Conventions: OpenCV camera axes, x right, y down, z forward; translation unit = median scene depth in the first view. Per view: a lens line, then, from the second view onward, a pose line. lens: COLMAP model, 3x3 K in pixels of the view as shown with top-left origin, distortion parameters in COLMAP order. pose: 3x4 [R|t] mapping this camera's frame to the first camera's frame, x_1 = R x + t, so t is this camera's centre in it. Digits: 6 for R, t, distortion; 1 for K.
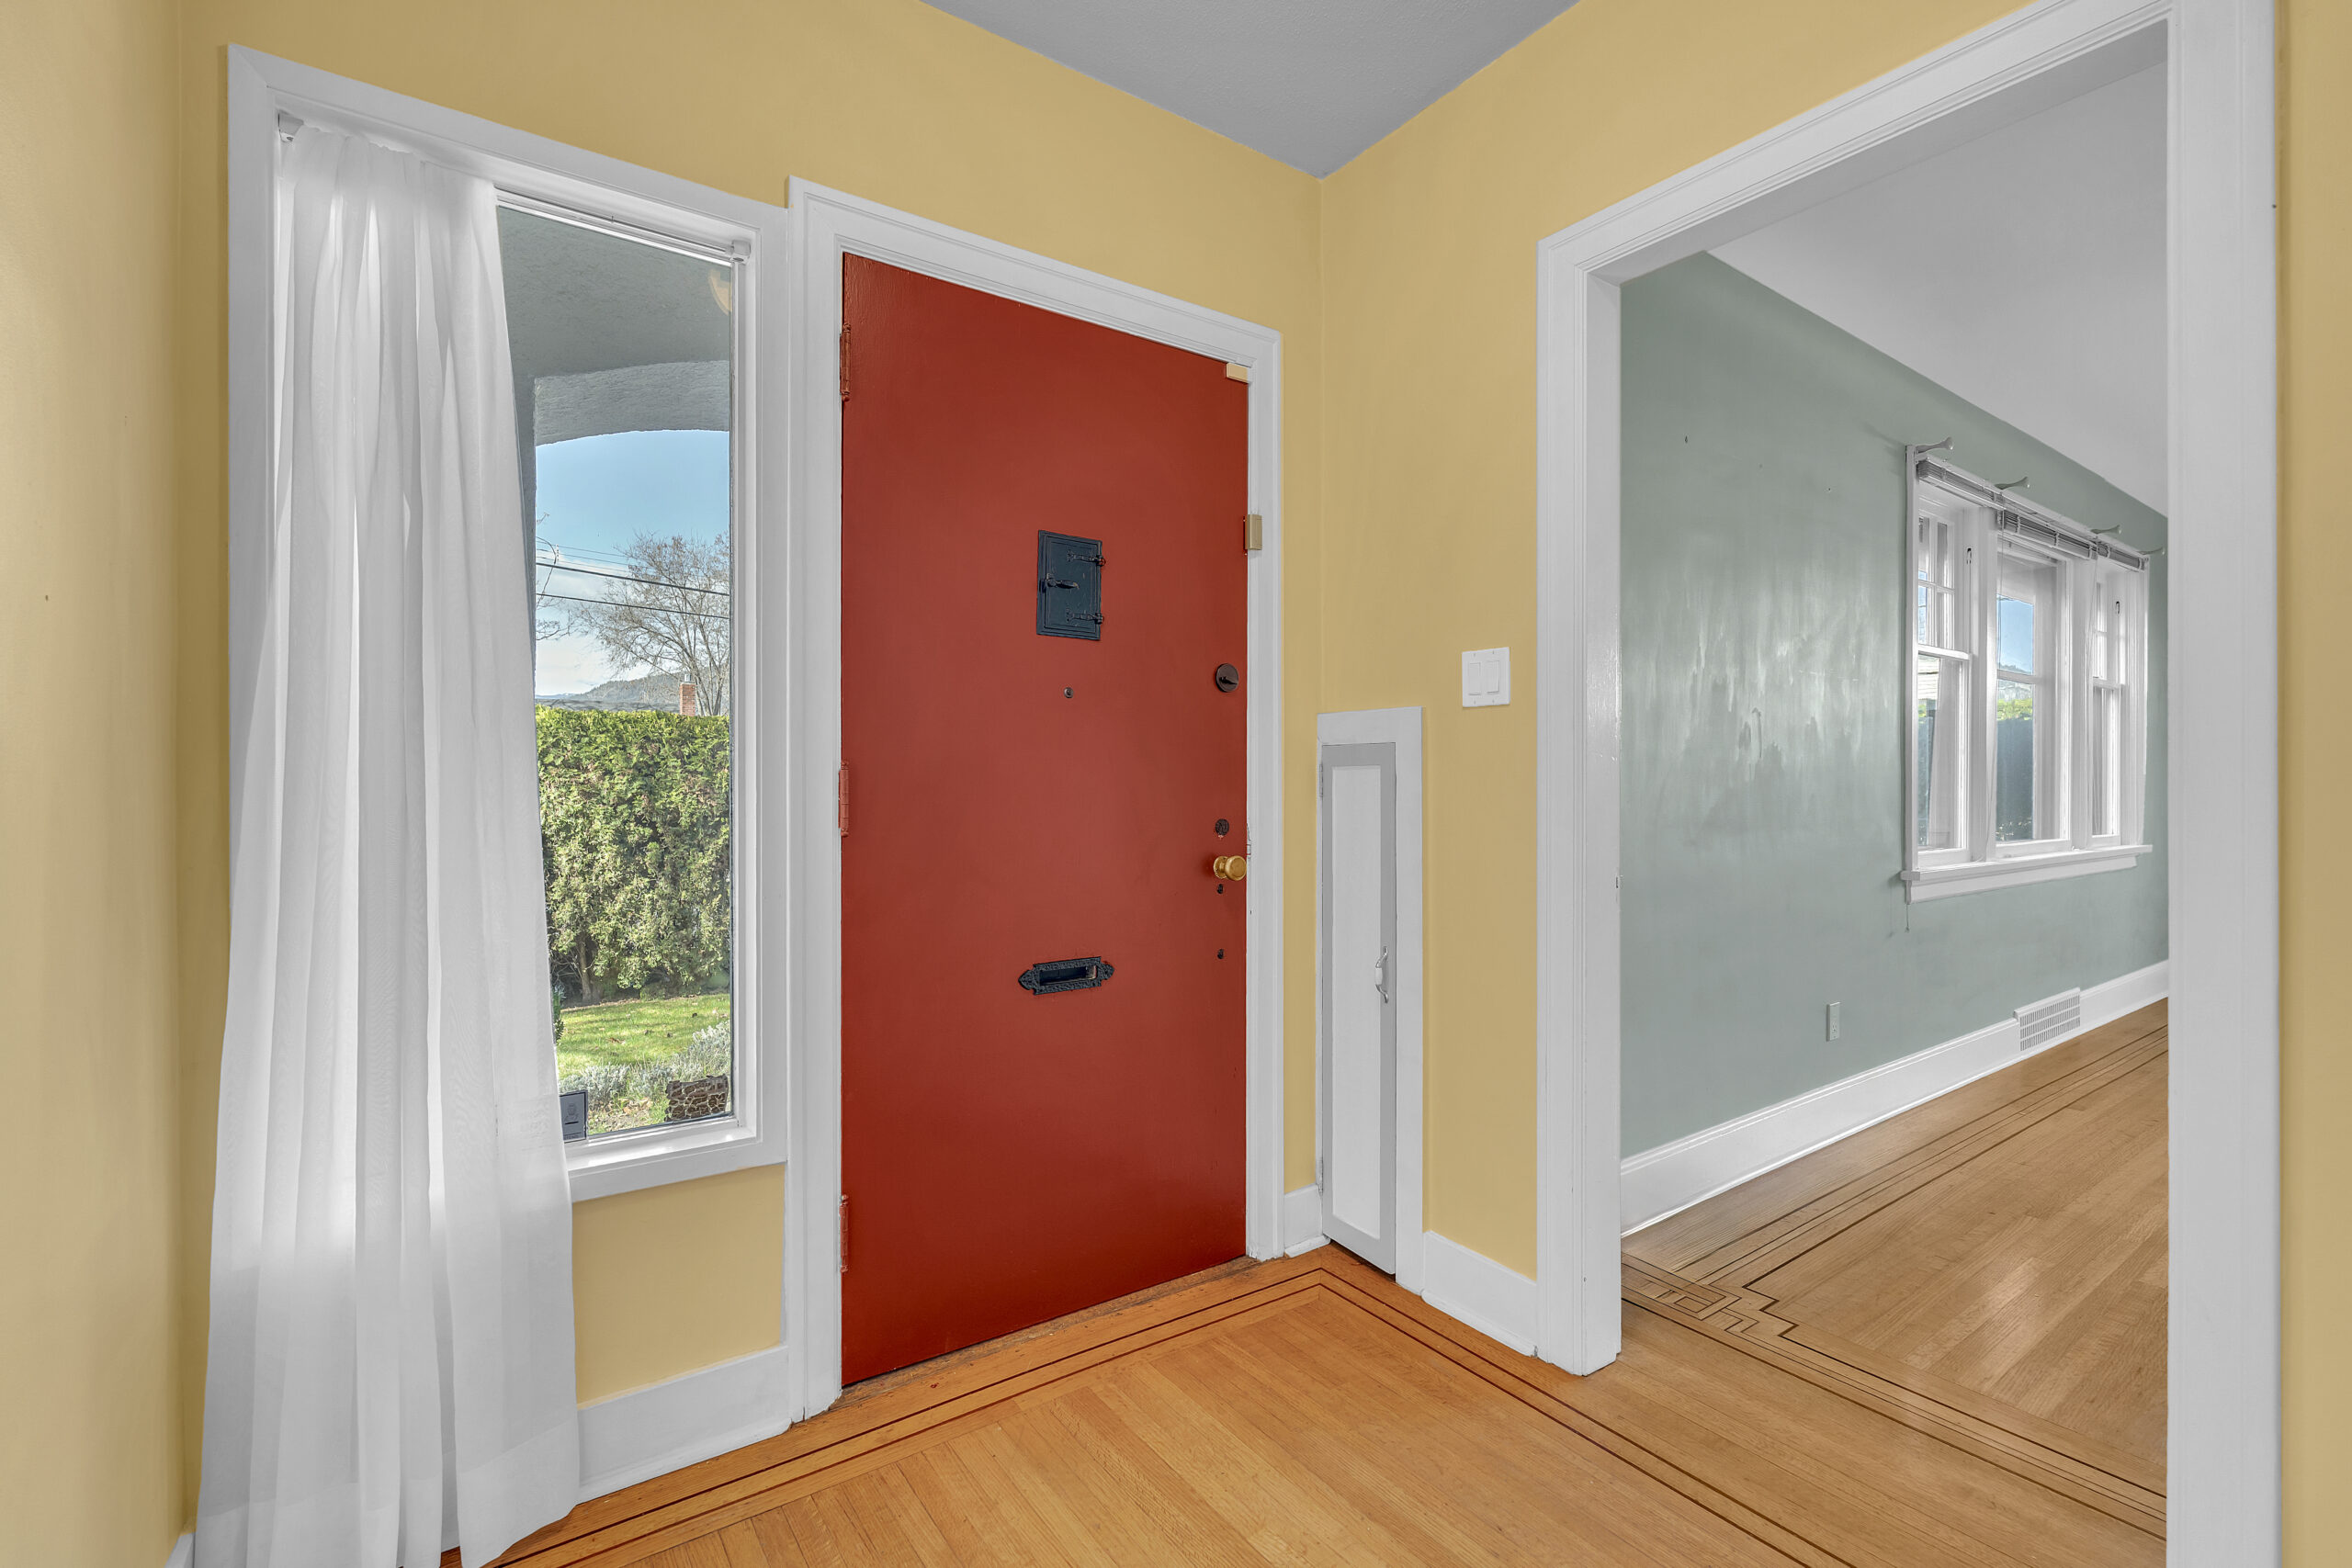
lens RADIAL K [[1034.8, 0, 1179.9], [0, 1034.8, 766.1], [0, 0, 1]] dist [-0.001644, -0.000172]
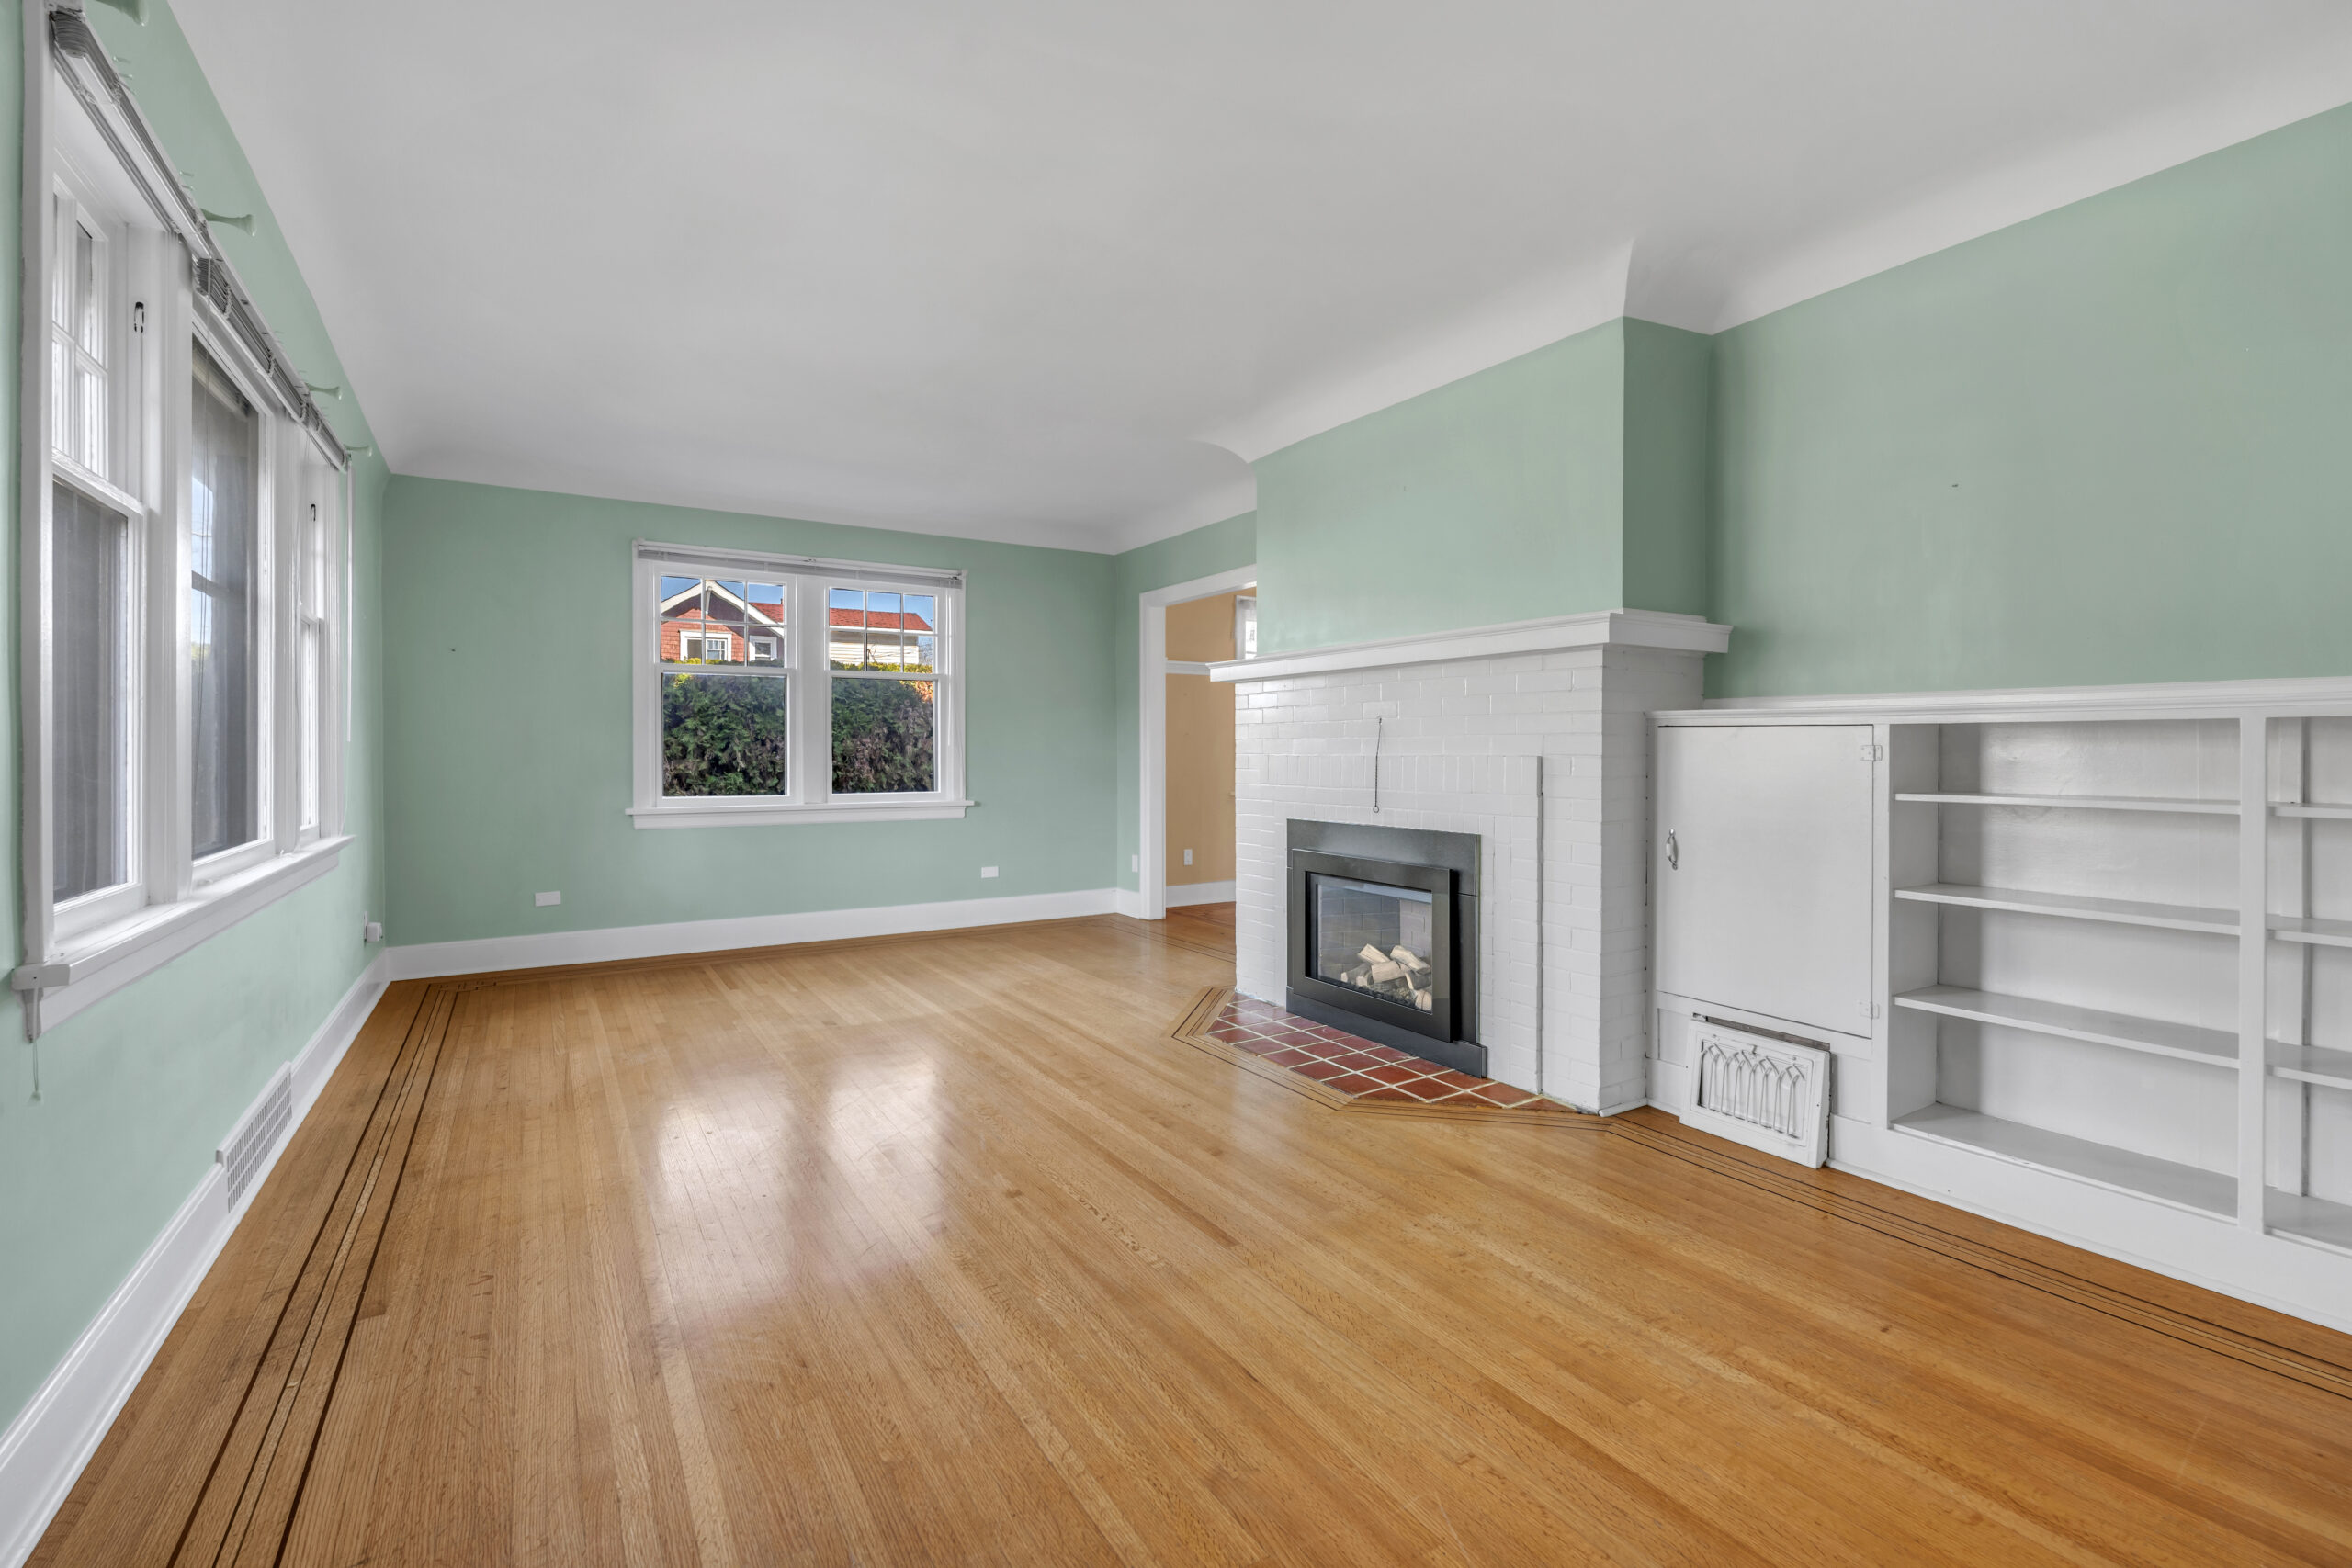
lens RADIAL K [[1034.8, 0, 1179.9], [0, 1034.8, 766.1], [0, 0, 1]] dist [-0.001644, -0.000172]
pose [[0.053008, -0.016362, 0.998460, 0.274314], [-0.012239, 0.999780, 0.017033, 0.006285], [-0.998519, -0.013123, 0.052796, 0.453357]]
